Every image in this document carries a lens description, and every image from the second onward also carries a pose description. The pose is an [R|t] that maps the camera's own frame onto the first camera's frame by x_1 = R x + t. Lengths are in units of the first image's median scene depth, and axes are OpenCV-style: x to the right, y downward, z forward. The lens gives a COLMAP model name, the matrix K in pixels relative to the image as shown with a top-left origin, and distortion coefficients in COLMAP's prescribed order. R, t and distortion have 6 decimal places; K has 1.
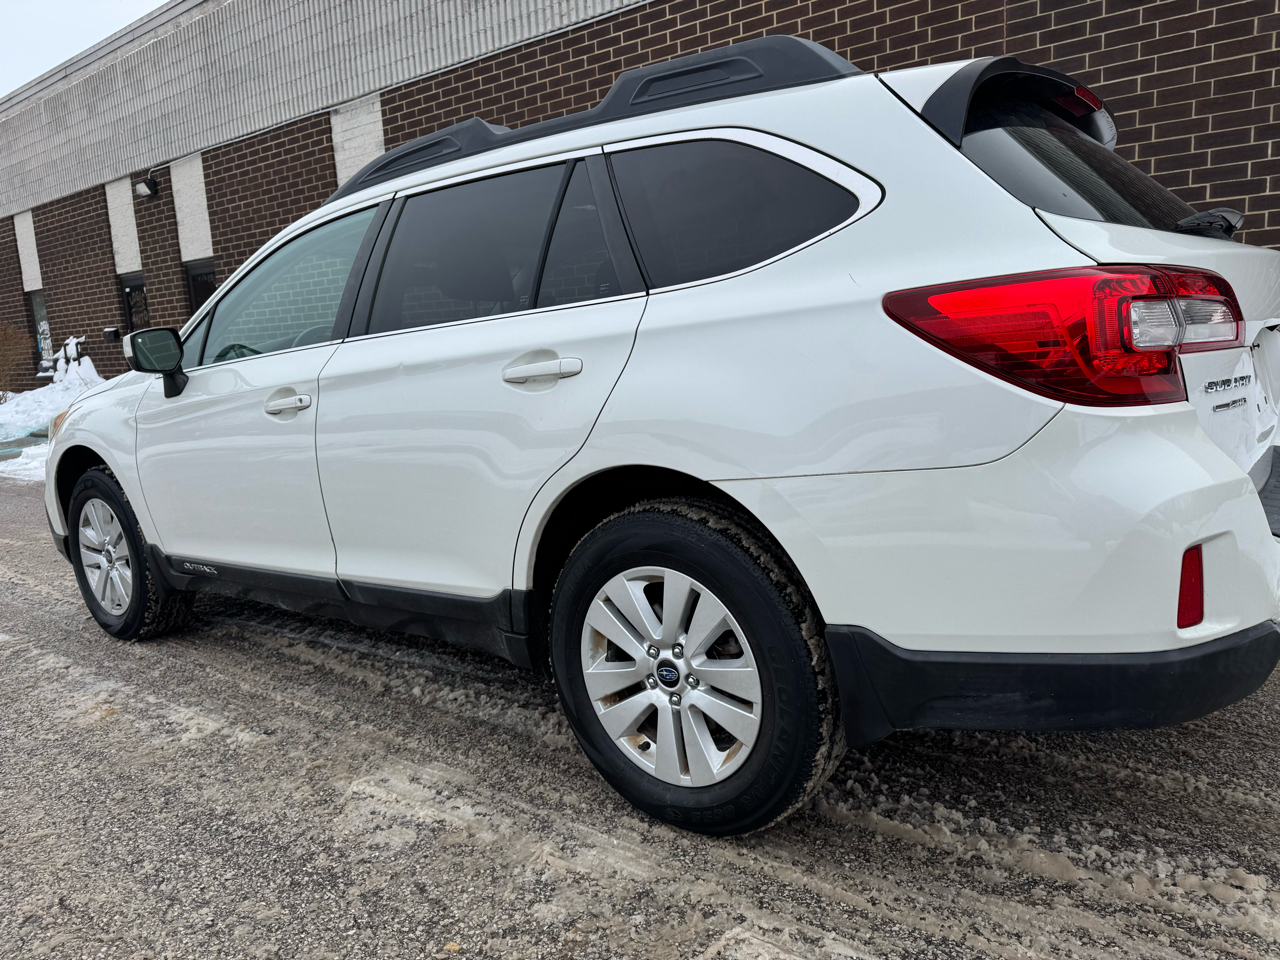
lens RADIAL K [[905.8, 0, 645.3], [0, 905.8, 480.9], [0, 0, 1]] dist [0.022794, -0.020423]
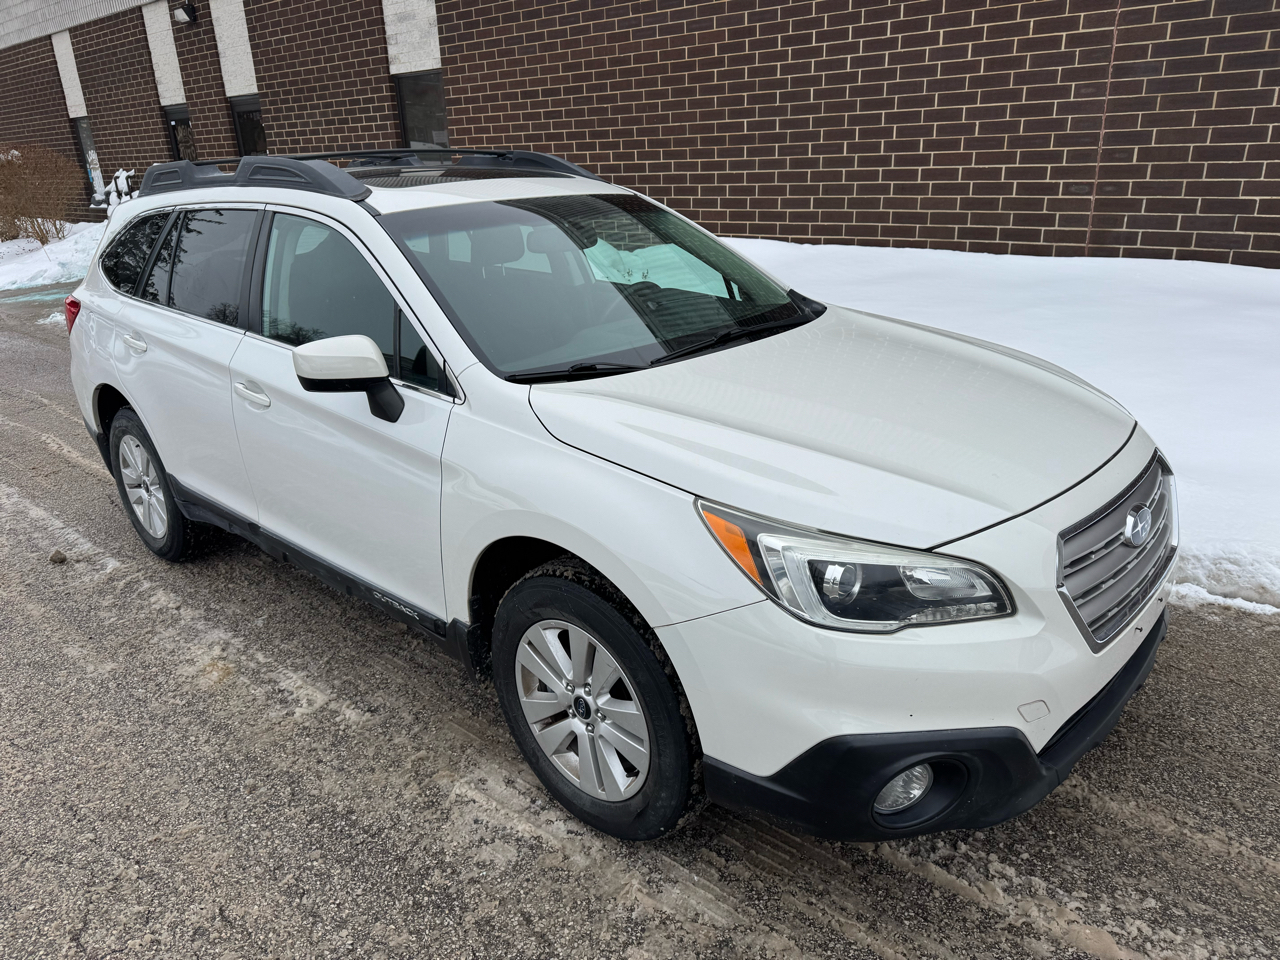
lens RADIAL K [[905.8, 0, 638.3], [0, 905.8, 477.2], [0, 0, 1]] dist [0.022794, -0.020423]
pose [[0.998112, 0.032662, -0.052009, -0.045613], [-0.021926, 0.980556, 0.195010, -0.223677], [0.057368, -0.193502, 0.979421, -0.002332]]
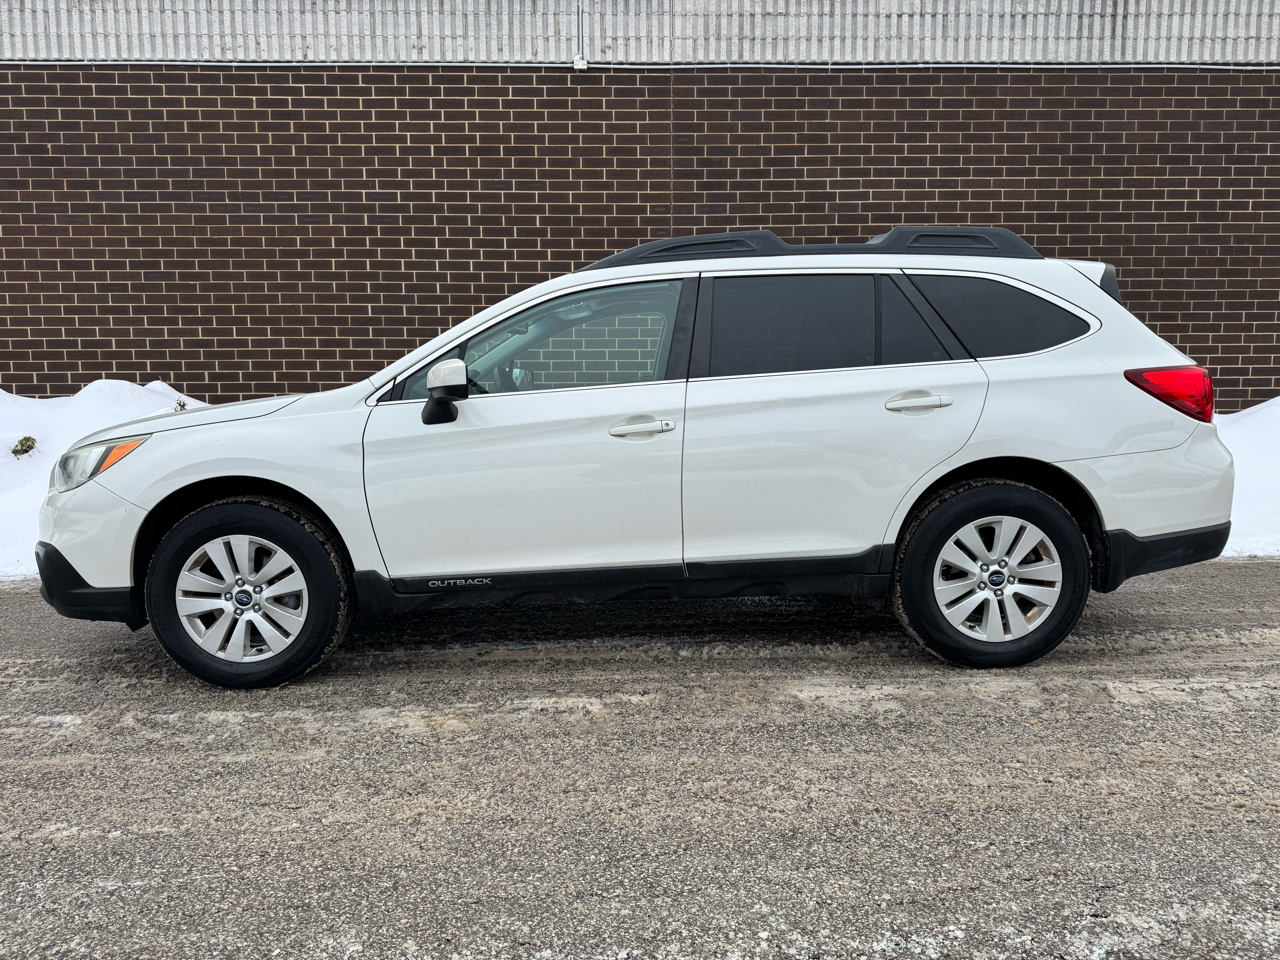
lens RADIAL K [[905.8, 0, 644.3], [0, 905.8, 486.6], [0, 0, 1]] dist [0.022794, -0.020423]
pose [[0.774125, -0.024990, 0.632540, -1.190349], [0.064616, 0.997121, -0.039686, 0.046721], [-0.629727, 0.071594, 0.773511, 0.042714]]
